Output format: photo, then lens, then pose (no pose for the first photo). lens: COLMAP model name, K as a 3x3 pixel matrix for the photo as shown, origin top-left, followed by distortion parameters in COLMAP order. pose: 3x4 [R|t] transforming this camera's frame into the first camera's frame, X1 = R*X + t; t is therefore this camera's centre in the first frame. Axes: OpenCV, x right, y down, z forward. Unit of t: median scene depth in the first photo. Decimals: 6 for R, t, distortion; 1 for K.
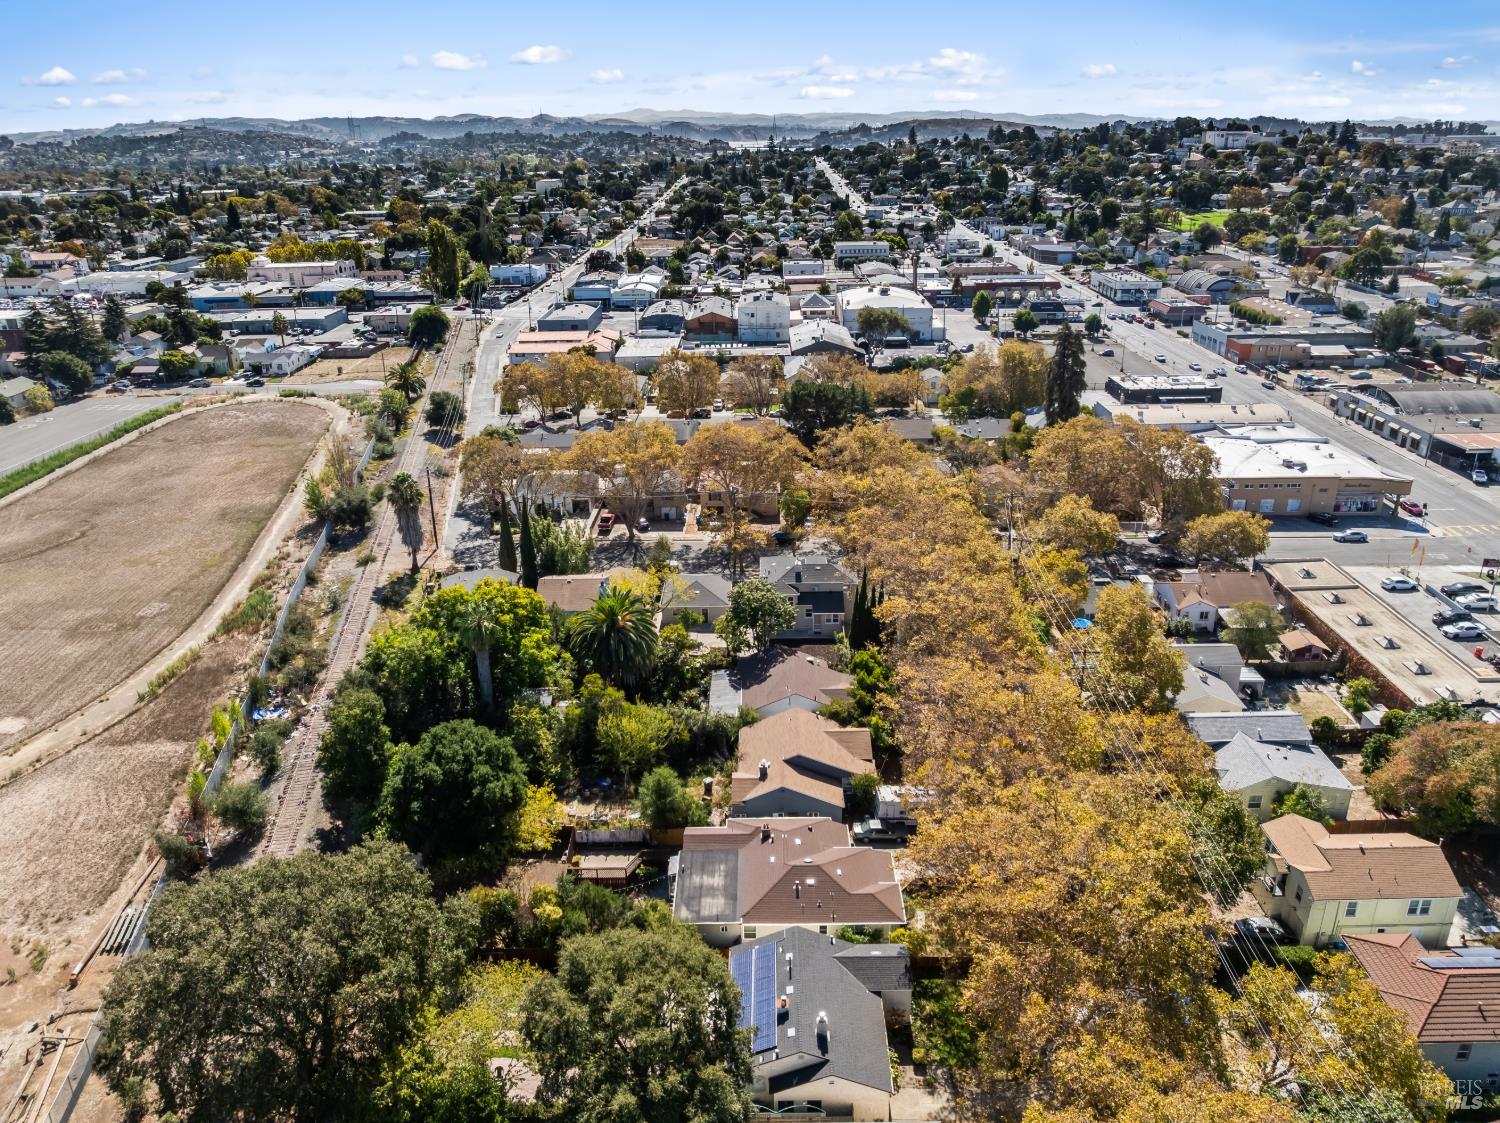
lens RADIAL K [[1058.6, 0, 750.0], [0, 1058.6, 561.5], [0, 0, 1]] dist [-0.033943, 0.003344]
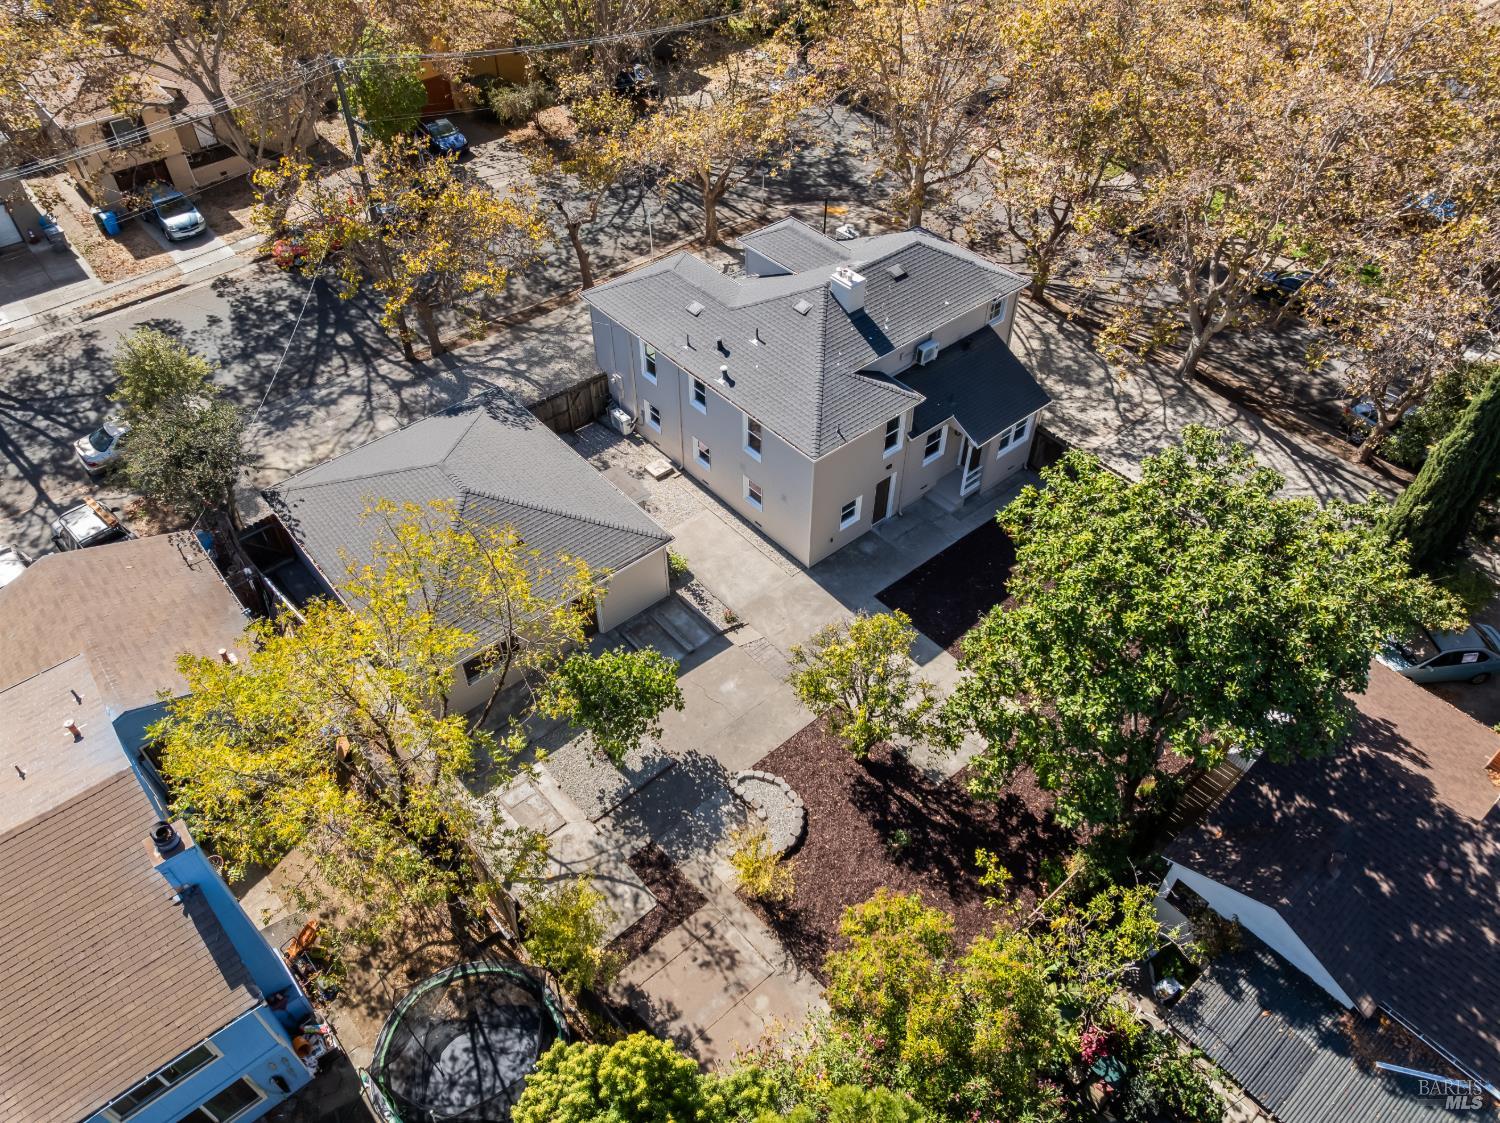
lens RADIAL K [[1096.0, 0, 752.1], [0, 1096.0, 518.0], [0, 0, 1]] dist [-0.032296, 0.001715]
pose [[0.753401, -0.428434, 0.498830, -0.043501], [0.232864, 0.883281, 0.406926, -0.020601], [-0.614948, -0.190419, 0.765232, 0.267580]]
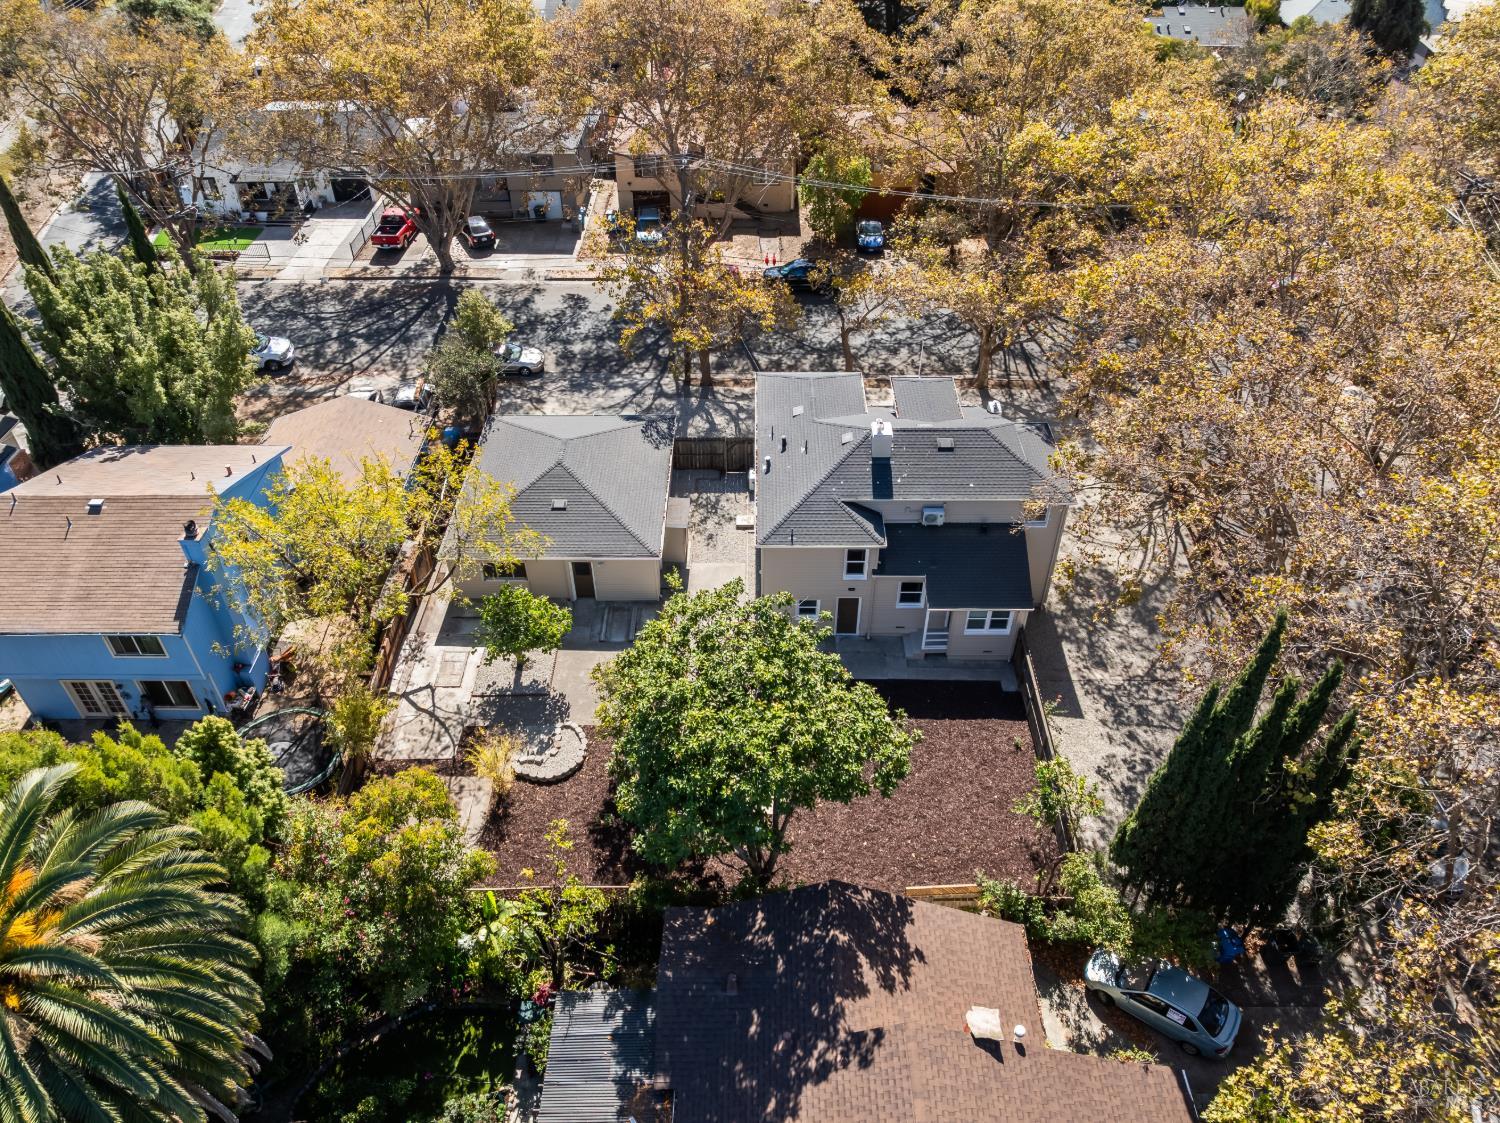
lens RADIAL K [[1058.6, 0, 750.0], [0, 1058.6, 561.5], [0, 0, 1]] dist [-0.033943, 0.003344]
pose [[0.999838, 0.009497, 0.015296, 0.001074], [-0.013846, 0.948641, 0.316053, -0.019464], [-0.011509, -0.316213, 0.948618, 0.234787]]
